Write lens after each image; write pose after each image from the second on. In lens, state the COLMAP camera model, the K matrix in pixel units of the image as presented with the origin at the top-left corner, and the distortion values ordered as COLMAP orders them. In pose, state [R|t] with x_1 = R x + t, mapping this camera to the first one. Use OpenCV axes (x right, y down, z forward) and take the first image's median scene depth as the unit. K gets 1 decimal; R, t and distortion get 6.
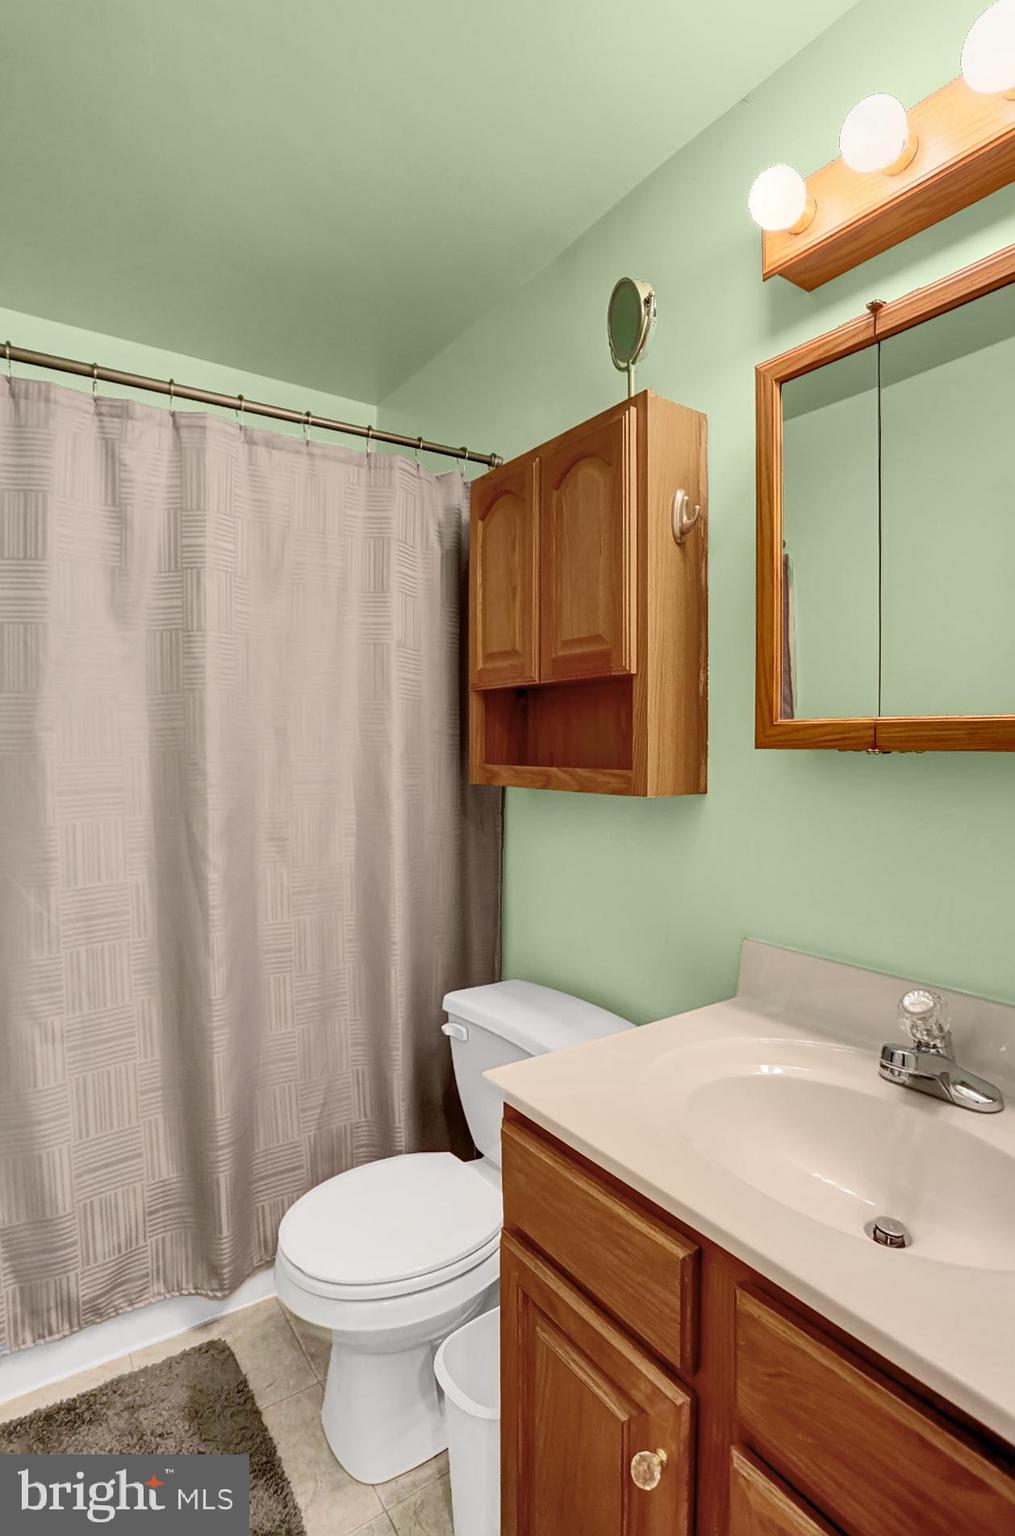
lens RADIAL K [[738.4, 0, 507.5], [0, 738.4, 768.0], [0, 0, 1]] dist [0.000153, 0.000771]
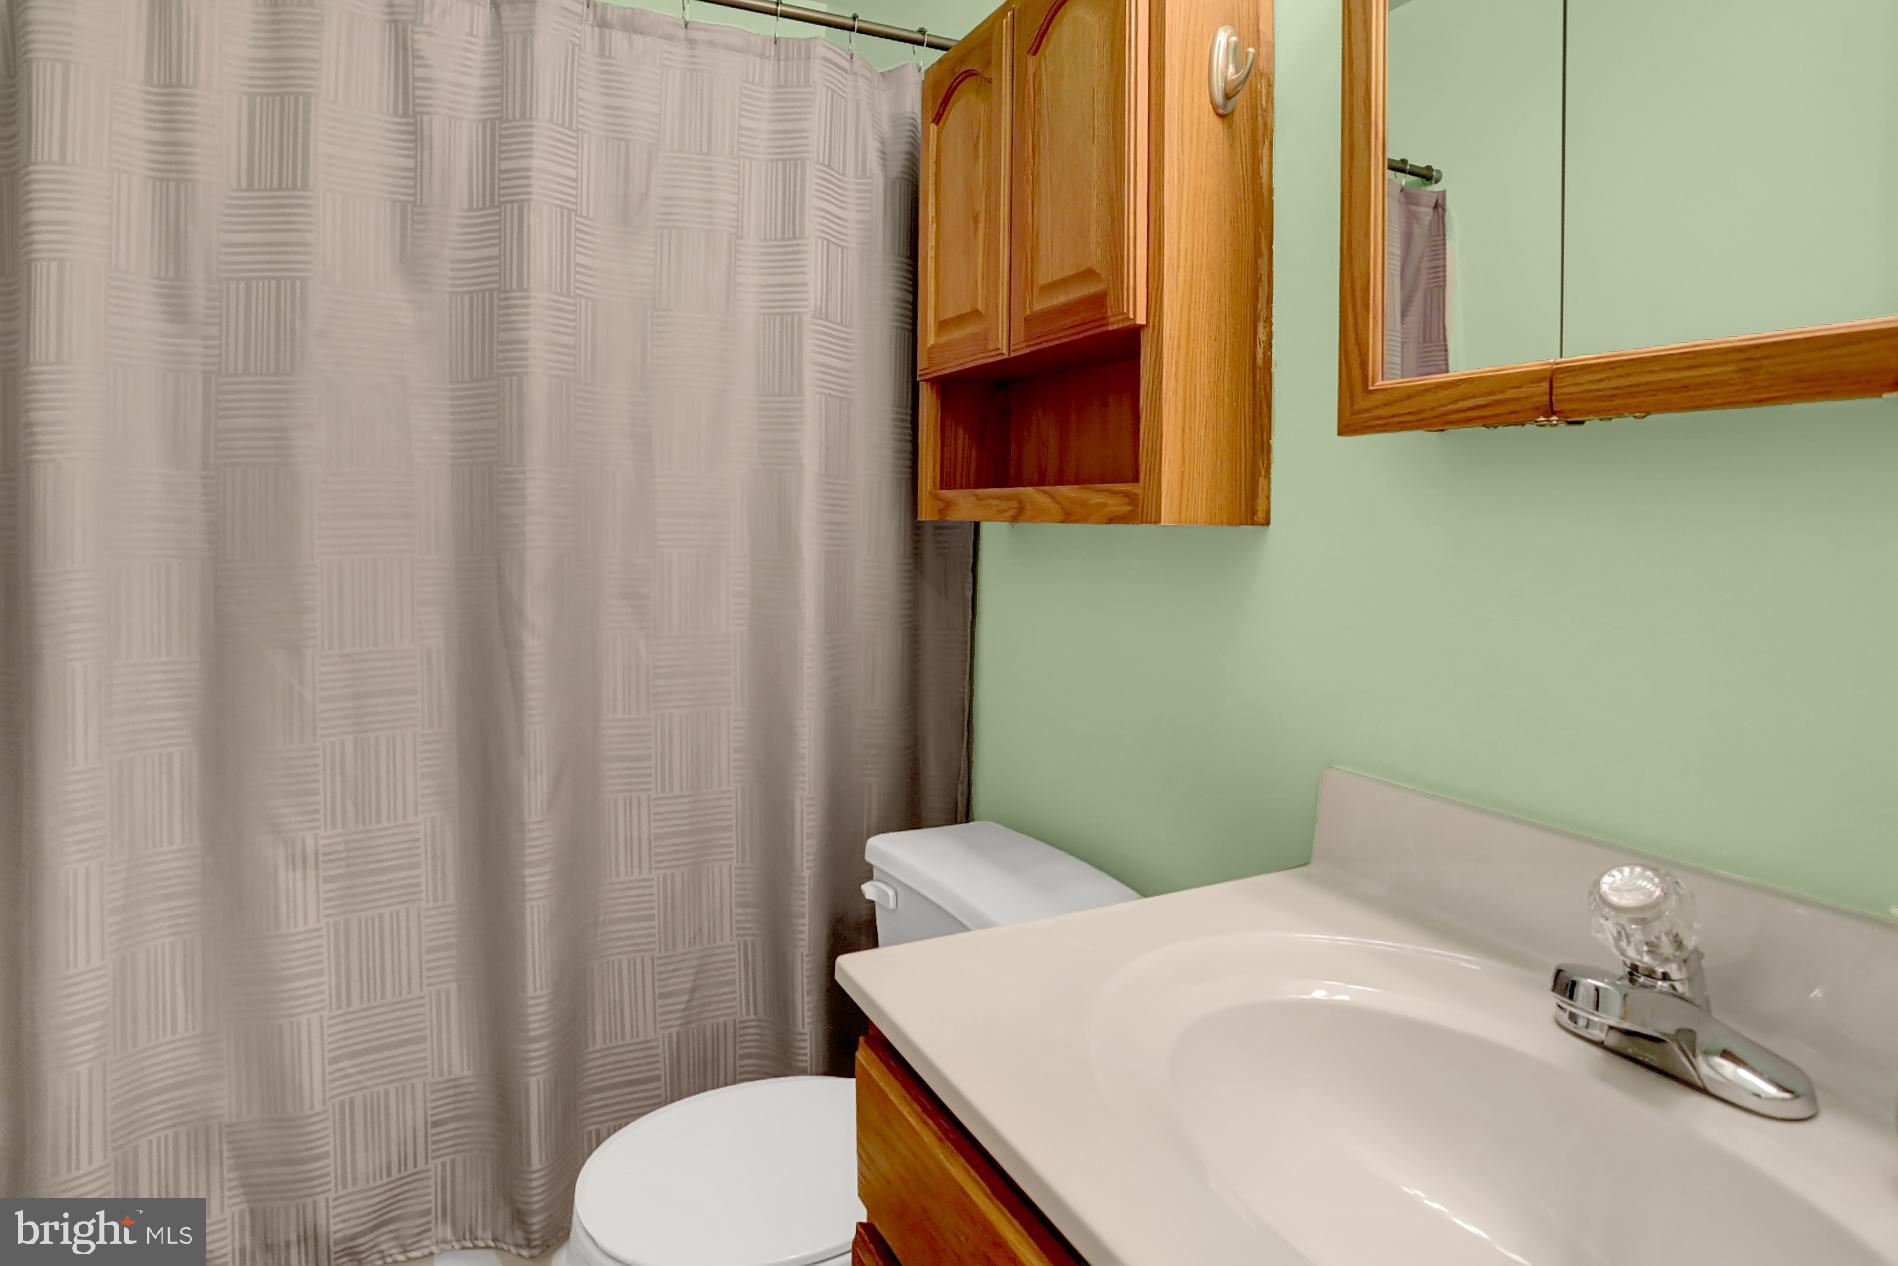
lens RADIAL K [[965.3, 0, 939.6], [0, 965.3, 536.8], [0, 0, 1]] dist [-0.015569, -0.000288]
pose [[0.988085, 0.010352, -0.153562, 0.119520], [-0.013431, 0.999729, -0.019030, 0.060557], [0.153323, 0.020865, 0.987956, 0.172783]]
